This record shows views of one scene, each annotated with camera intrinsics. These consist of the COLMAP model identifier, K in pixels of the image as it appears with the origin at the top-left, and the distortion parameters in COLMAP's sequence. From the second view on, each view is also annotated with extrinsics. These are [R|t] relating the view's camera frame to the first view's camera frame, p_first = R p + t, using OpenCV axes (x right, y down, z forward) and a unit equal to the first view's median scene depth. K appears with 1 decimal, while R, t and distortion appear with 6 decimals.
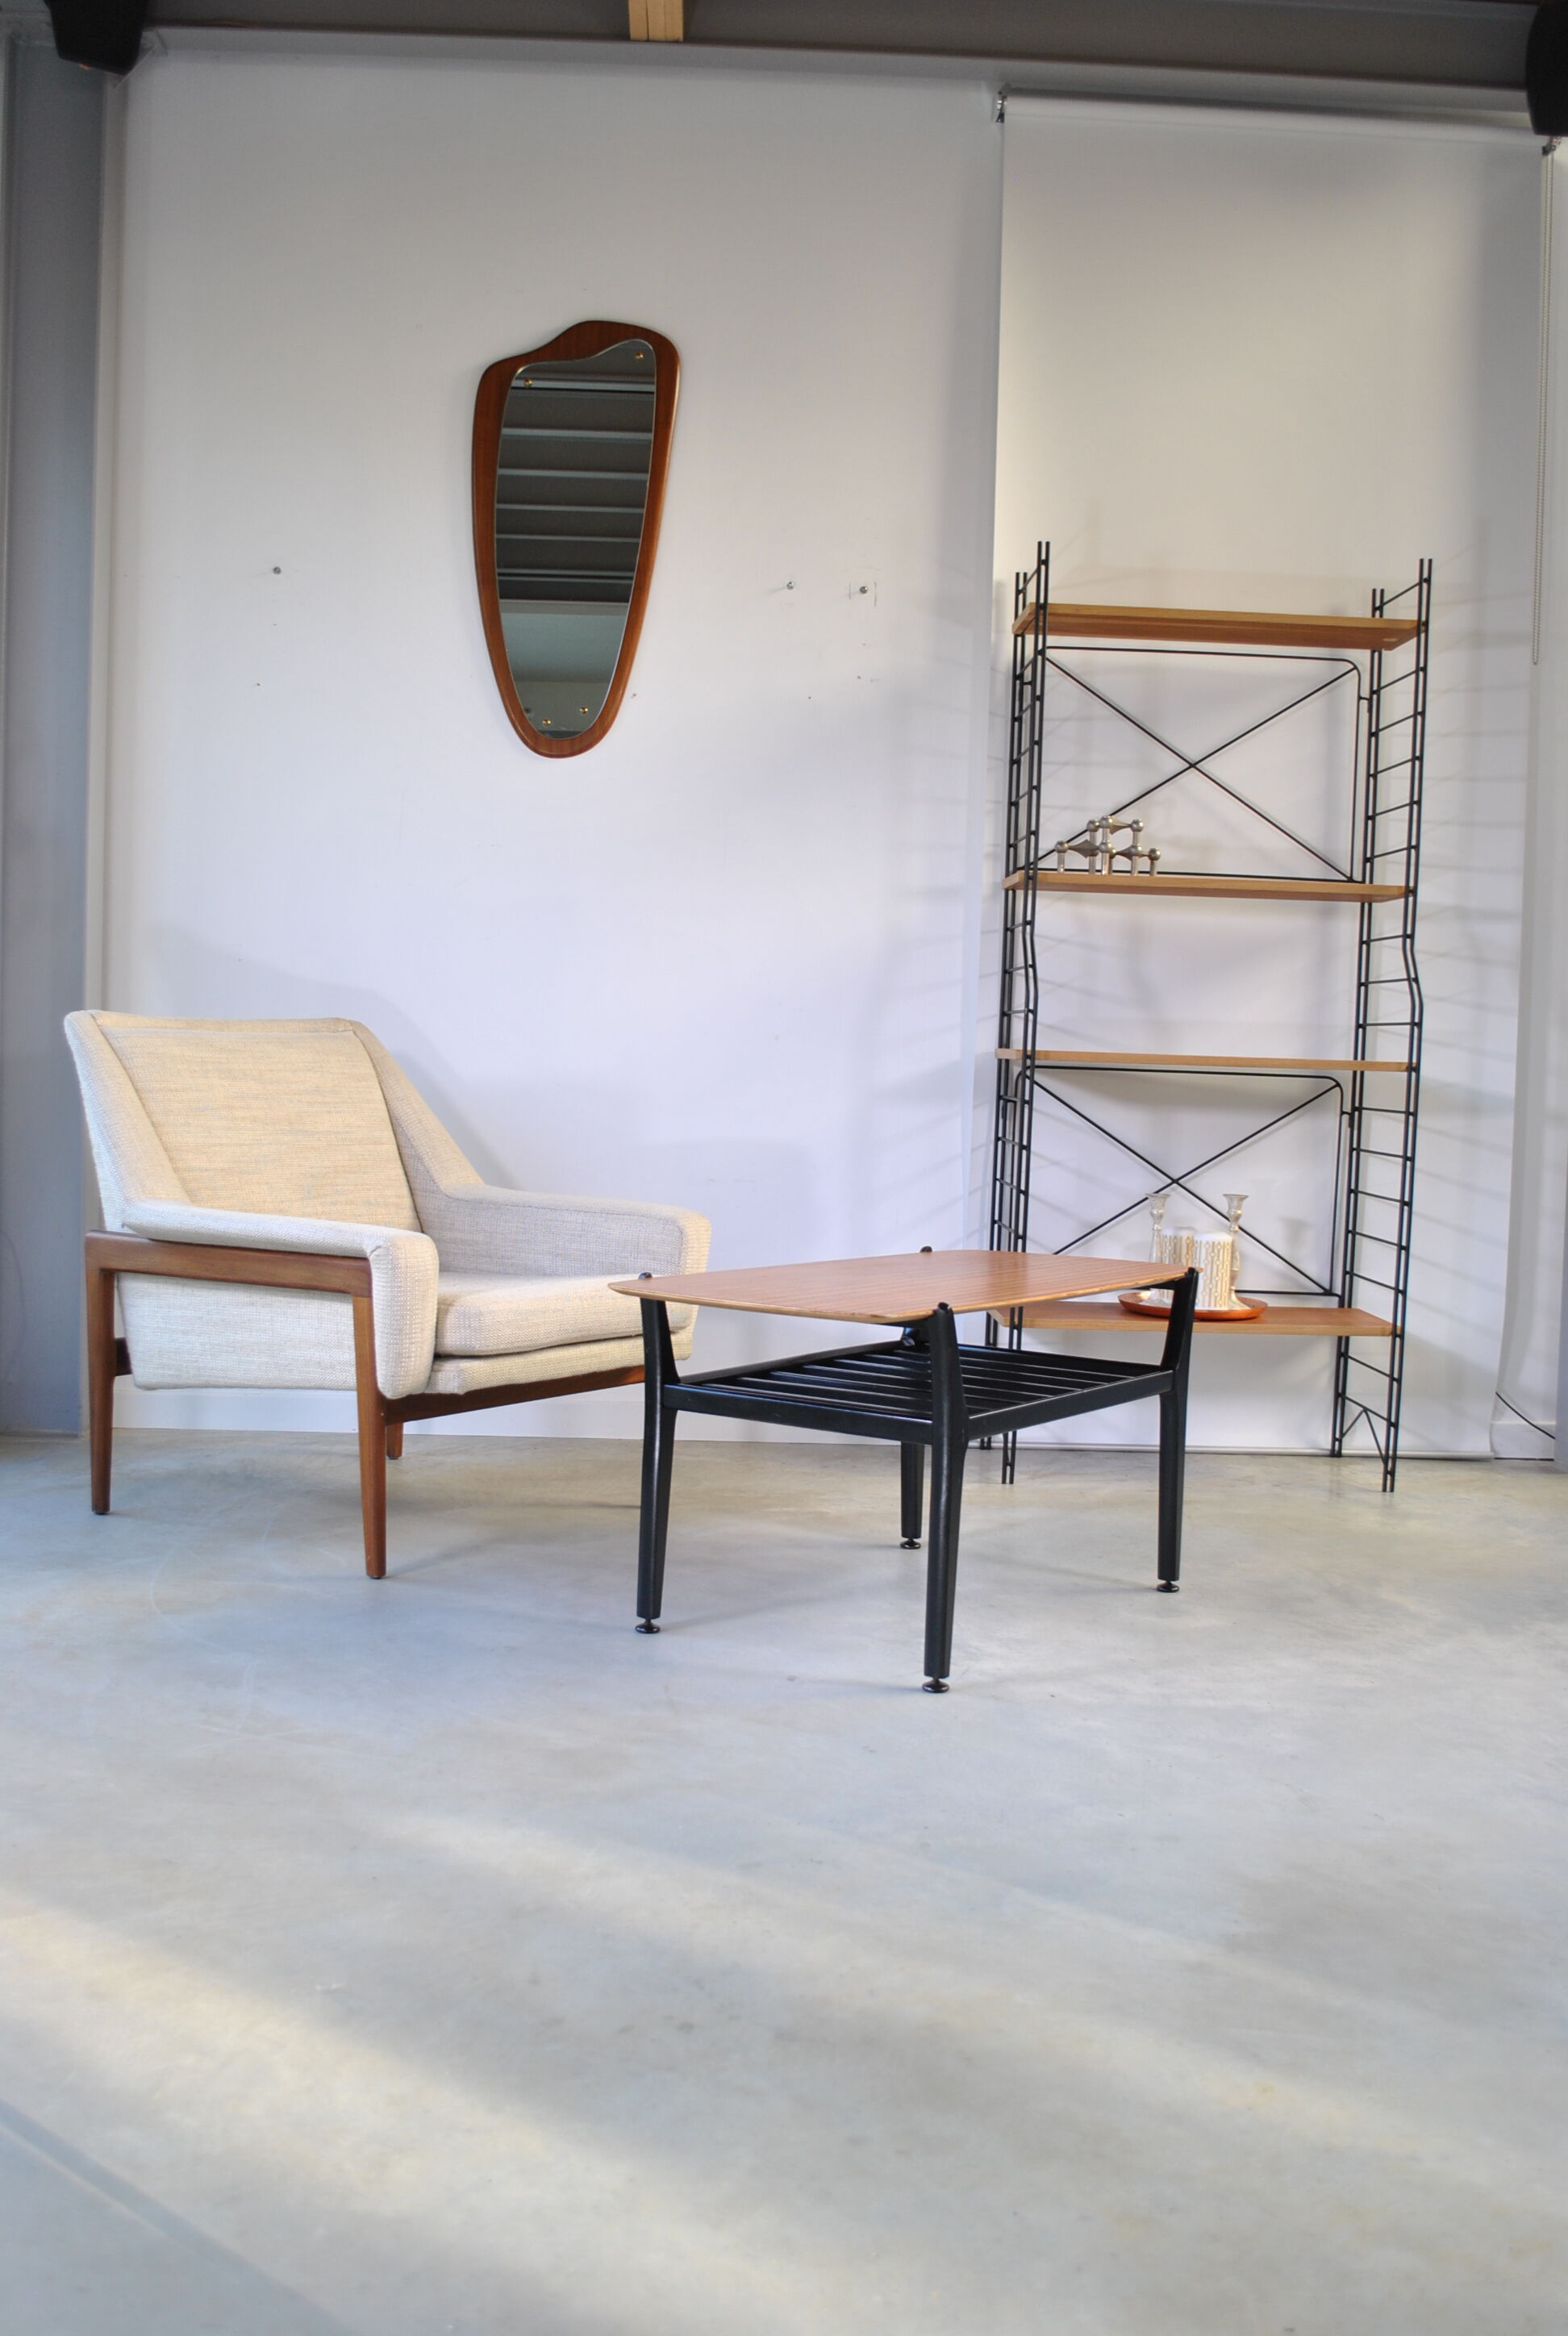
lens RADIAL K [[2334.5, 0, 790.8], [0, 2334.5, 1125.3], [0, 0, 1]] dist [-0.064618, 0.000000]
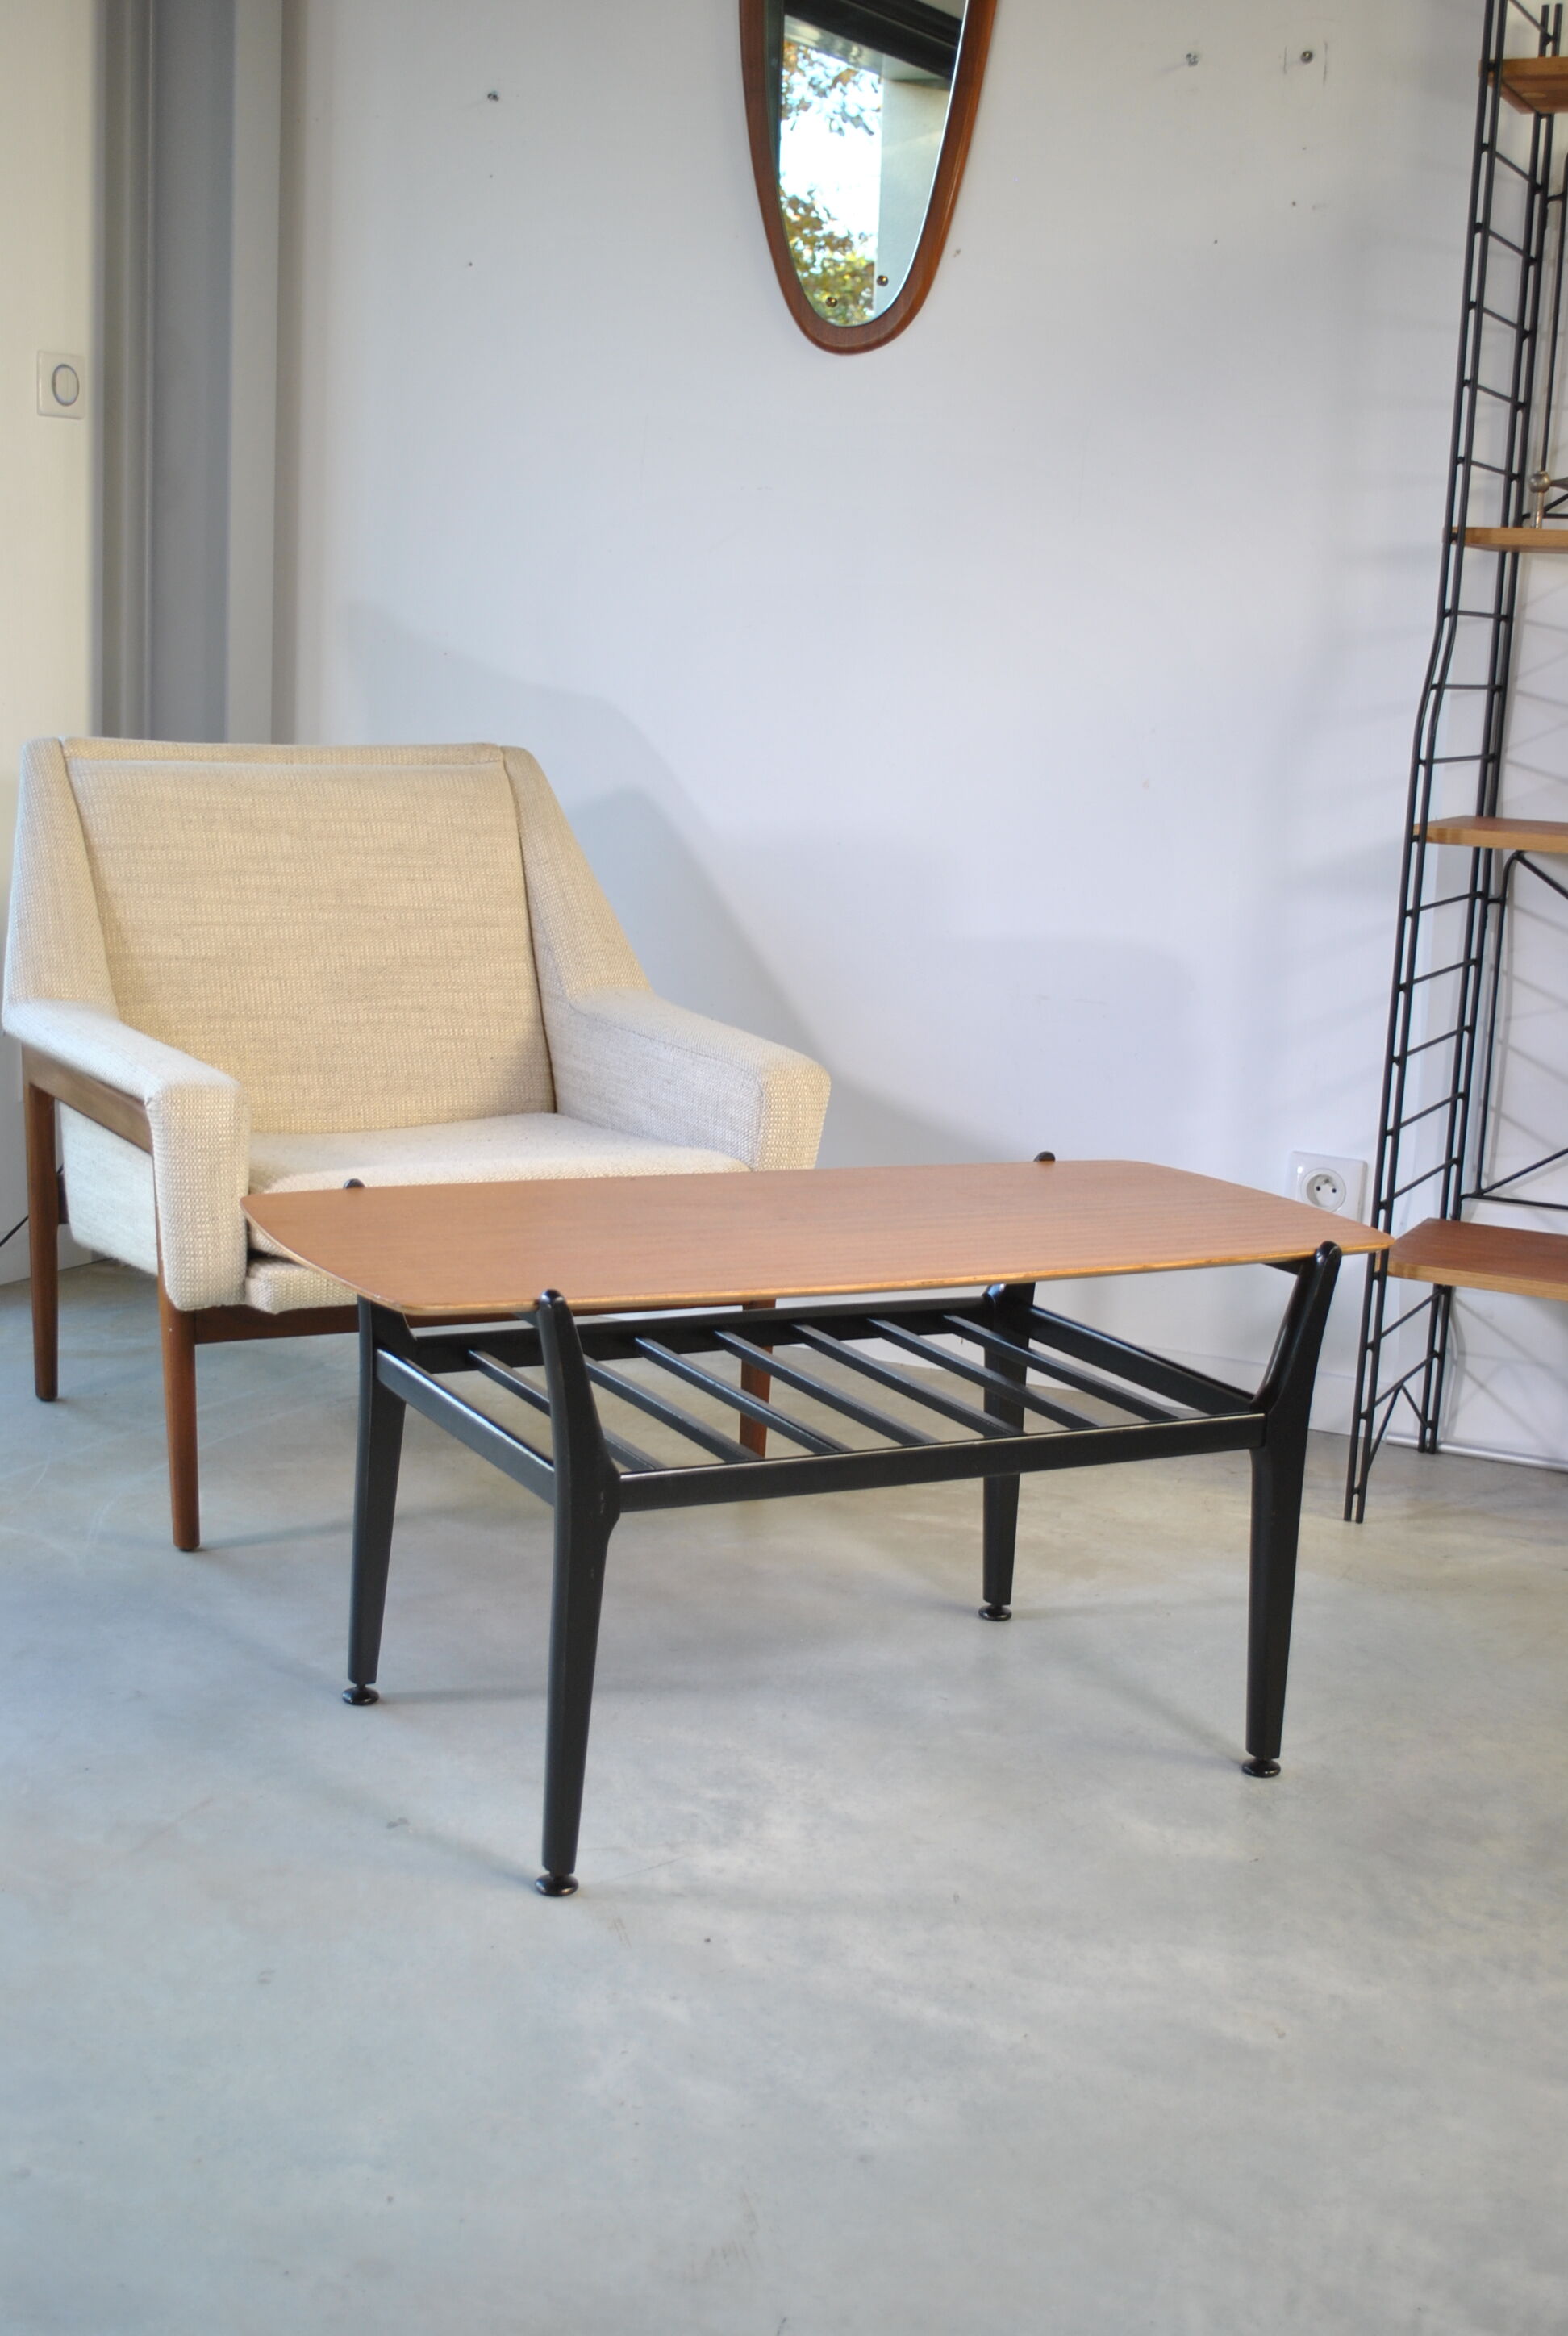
lens RADIAL K [[3000.8, 0, 718.8], [0, 3000.8, 1156.8], [0, 0, 1]] dist [-0.045607, 0.000000]
pose [[0.867994, 0.091540, -0.488065, 0.366447], [-0.031519, 0.991037, 0.129820, -0.047089], [0.495574, -0.097299, 0.863099, 0.258997]]
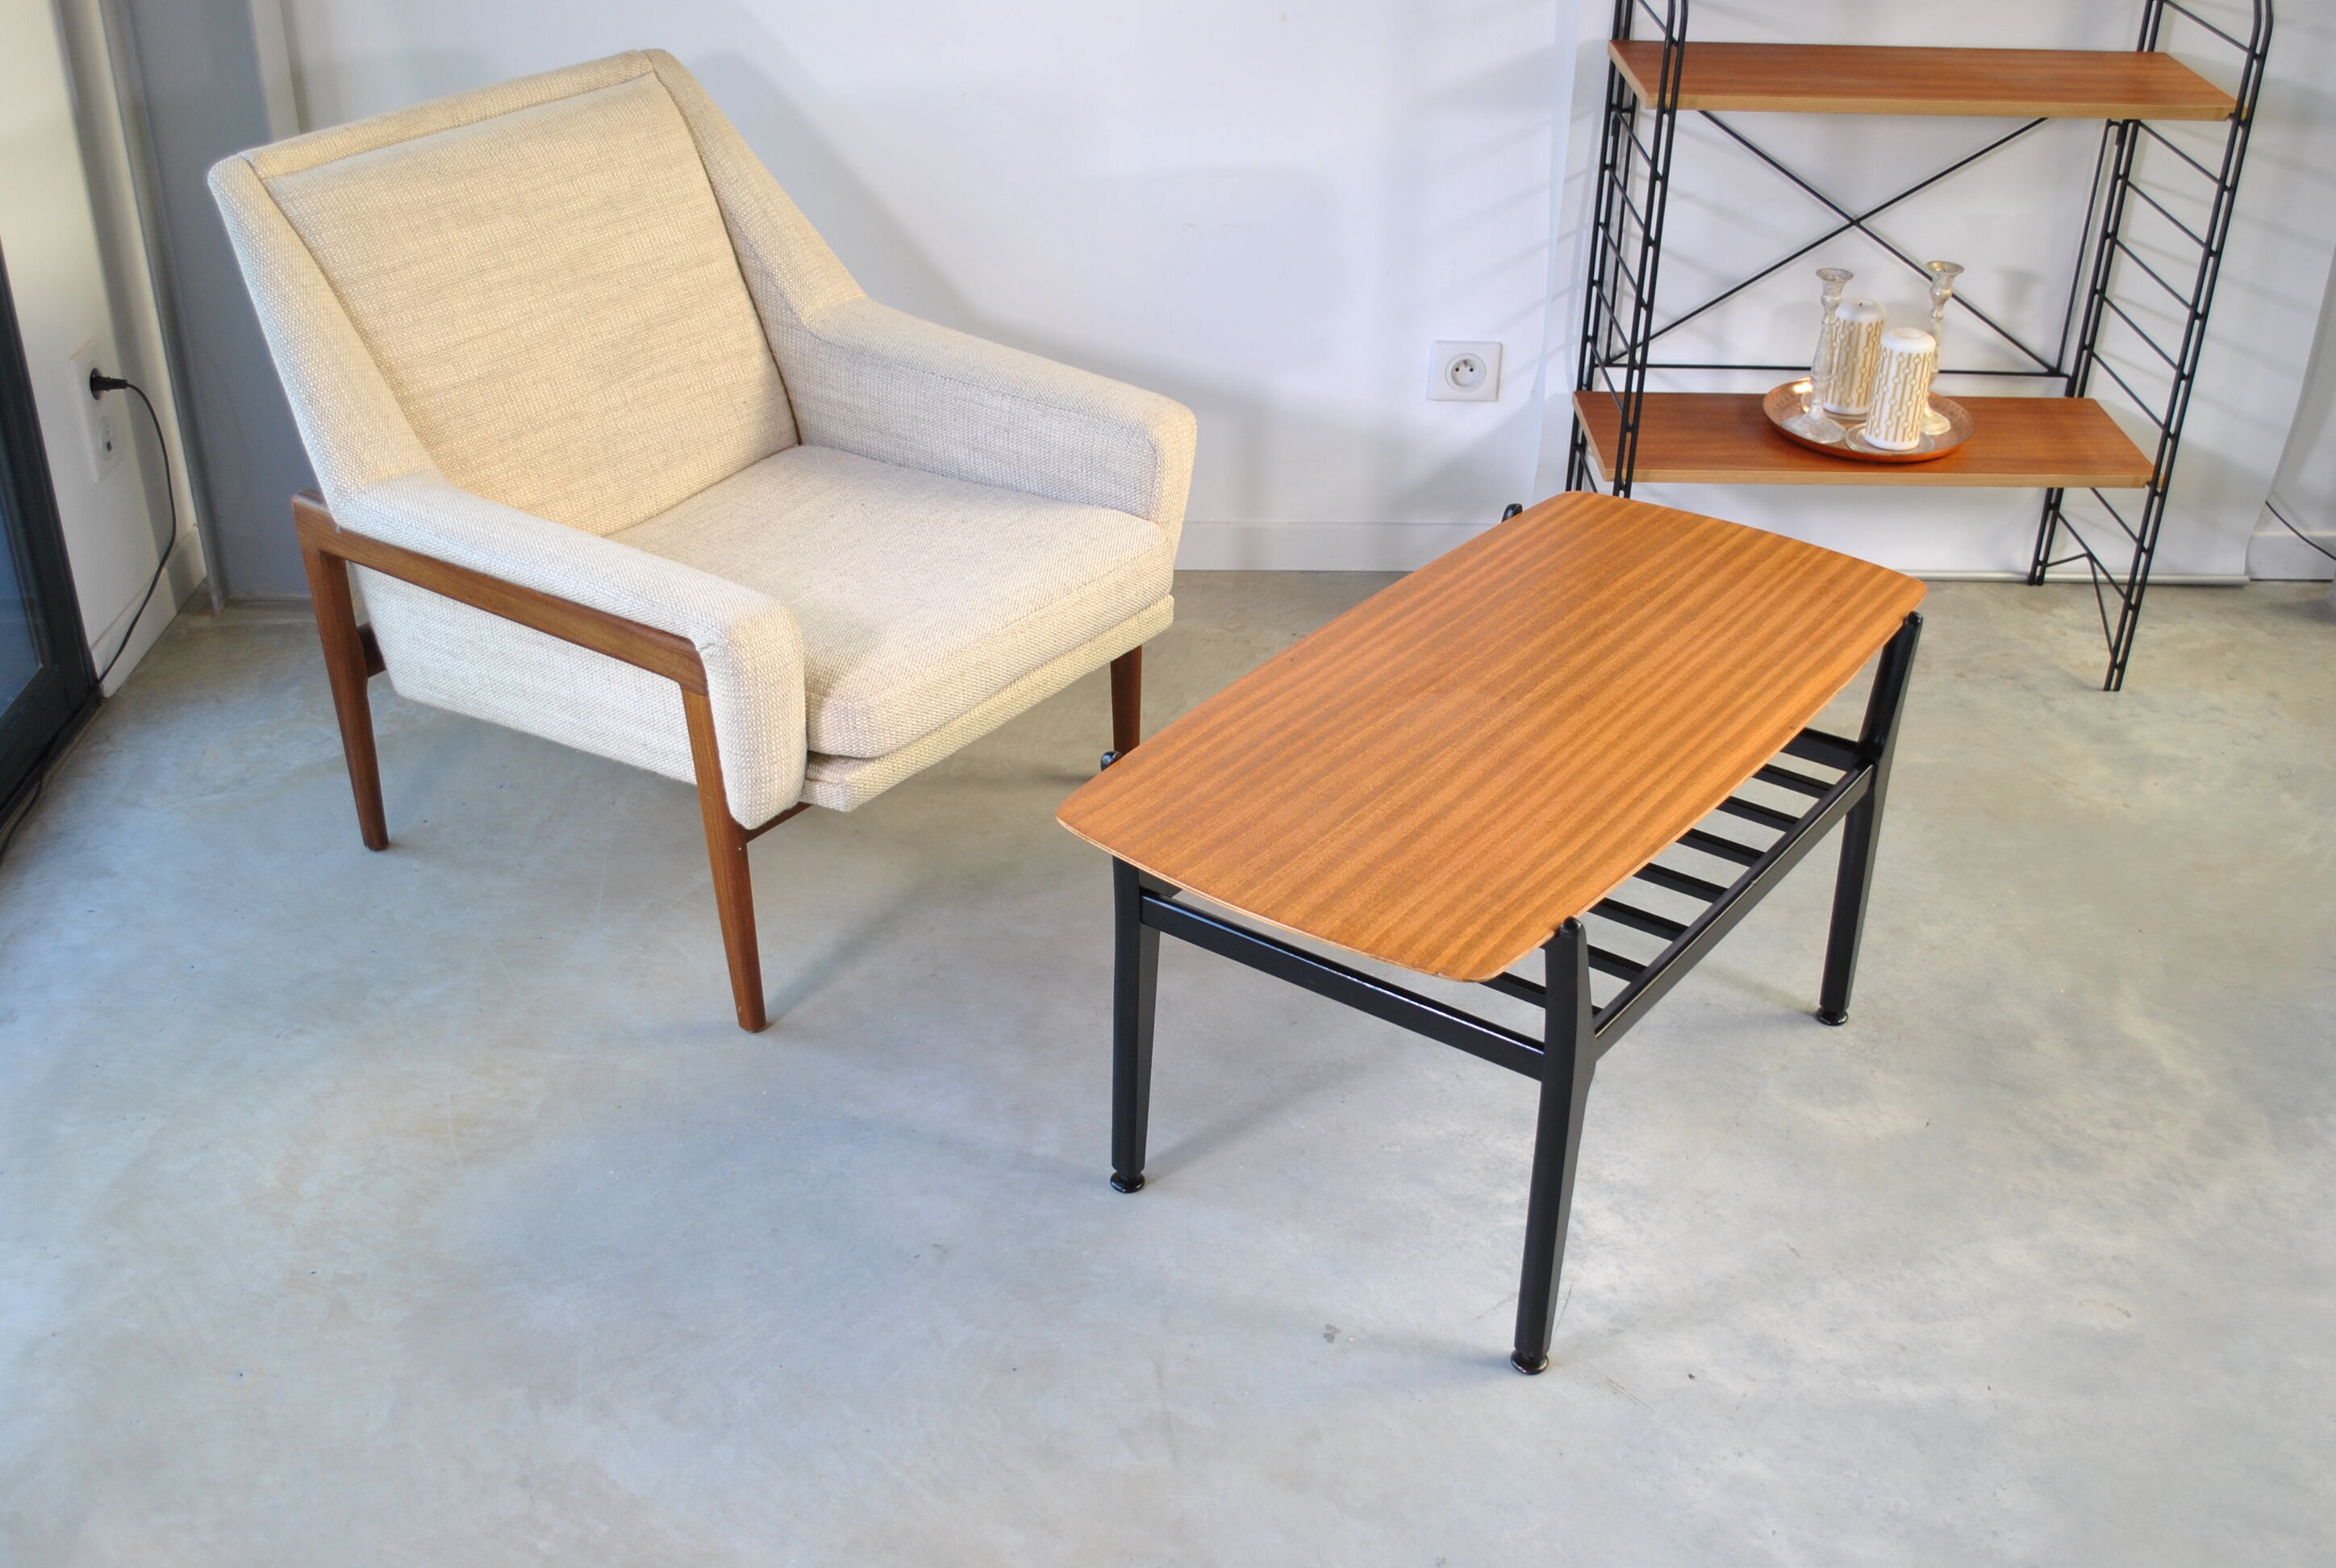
lens RADIAL K [[2602.1, 0, 1194.2], [0, 2602.1, 813.1], [0, 0, 1]] dist [-0.052154, 0.000000]
pose [[0.999681, -0.002773, -0.025096, -0.016444], [0.014156, 0.884595, 0.466146, -0.219942], [0.020907, -0.466353, 0.884352, 0.276493]]
